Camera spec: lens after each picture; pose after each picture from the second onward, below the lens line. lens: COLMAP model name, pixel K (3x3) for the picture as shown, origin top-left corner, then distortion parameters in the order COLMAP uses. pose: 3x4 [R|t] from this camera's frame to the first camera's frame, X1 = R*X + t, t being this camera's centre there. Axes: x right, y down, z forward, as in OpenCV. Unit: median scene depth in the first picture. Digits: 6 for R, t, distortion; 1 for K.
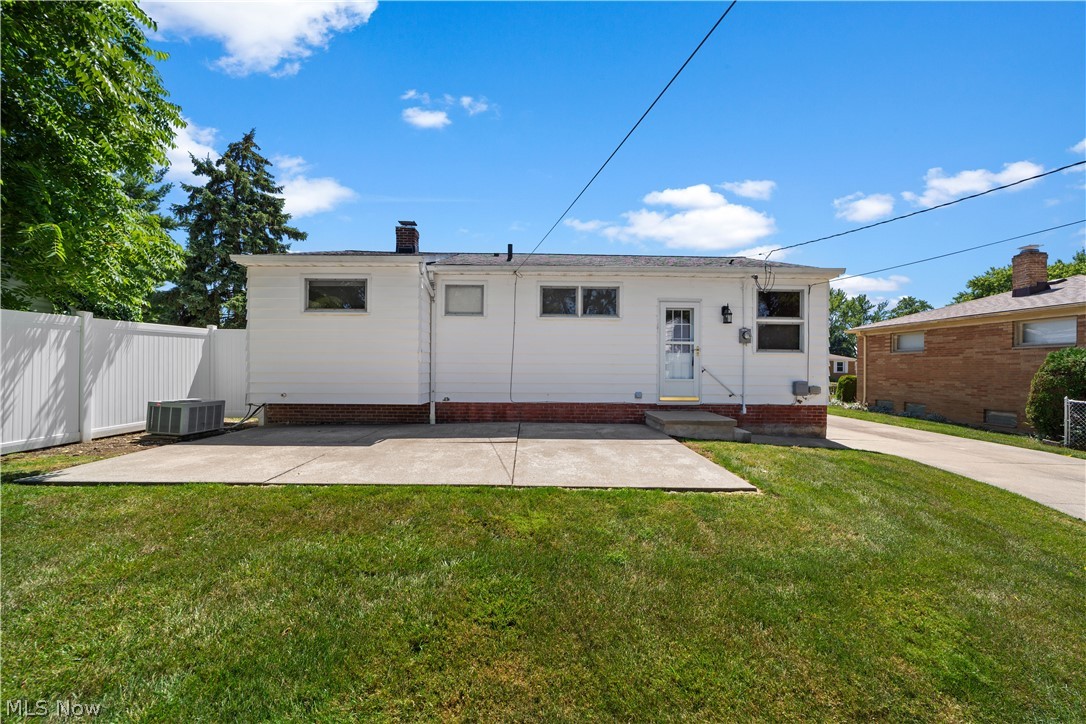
lens RADIAL K [[420.7, 0, 535.1], [0, 420.7, 360.1], [0, 0, 1]] dist [-0.013266, 0.005050]
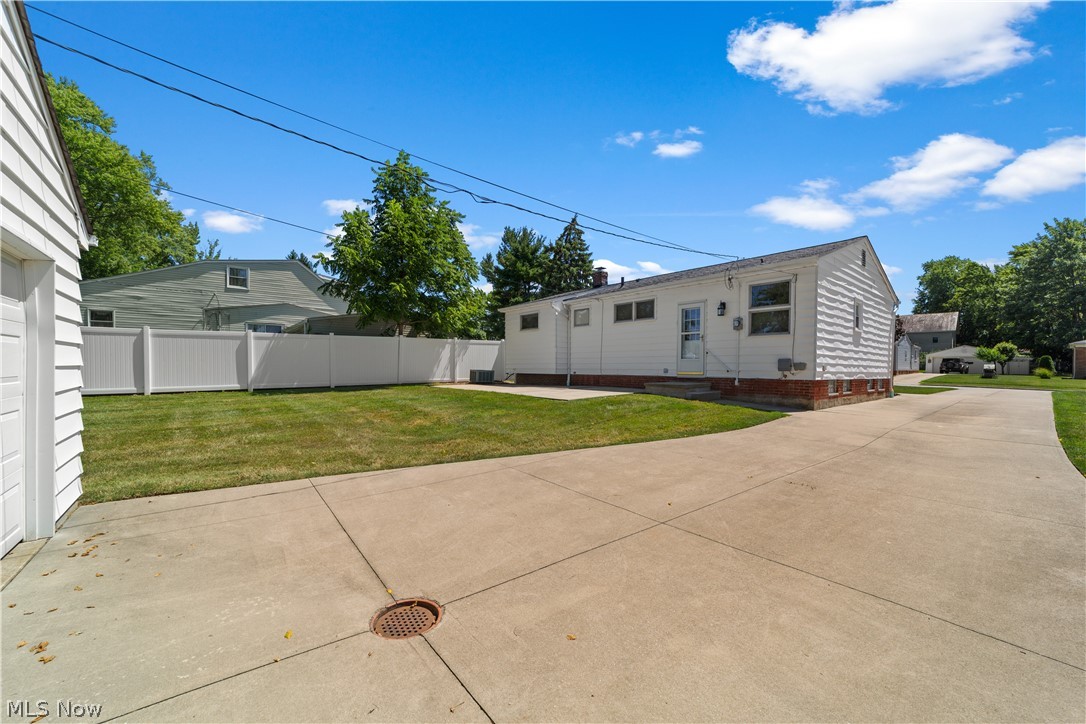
lens RADIAL K [[420.7, 0, 540.5], [0, 420.7, 370.3], [0, 0, 1]] dist [-0.013266, 0.005050]
pose [[0.621640, 0.001557, -0.783302, 1.121261], [0.009078, 0.999917, 0.009191, 0.065011], [0.783251, -0.012824, 0.621574, -0.256824]]
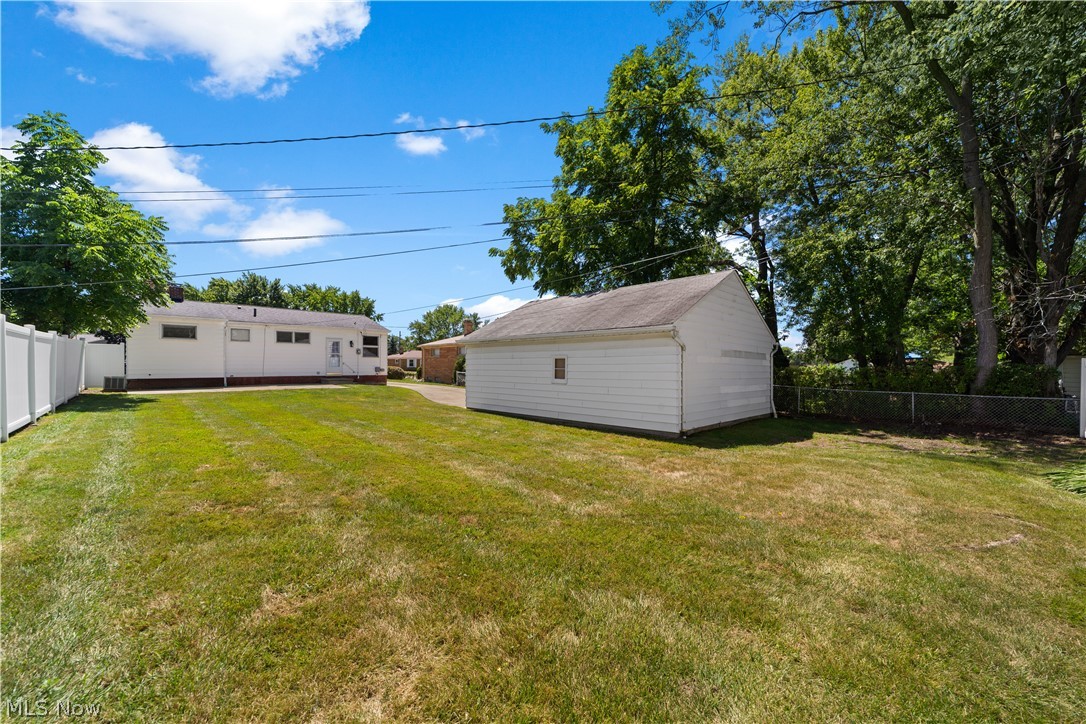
lens RADIAL K [[420.7, 0, 539.3], [0, 420.7, 369.3], [0, 0, 1]] dist [-0.013266, 0.005050]
pose [[0.731658, -0.012721, 0.681553, -0.552918], [-0.009881, 0.999523, 0.029263, -0.032399], [-0.681600, -0.028145, 0.731184, -1.946015]]
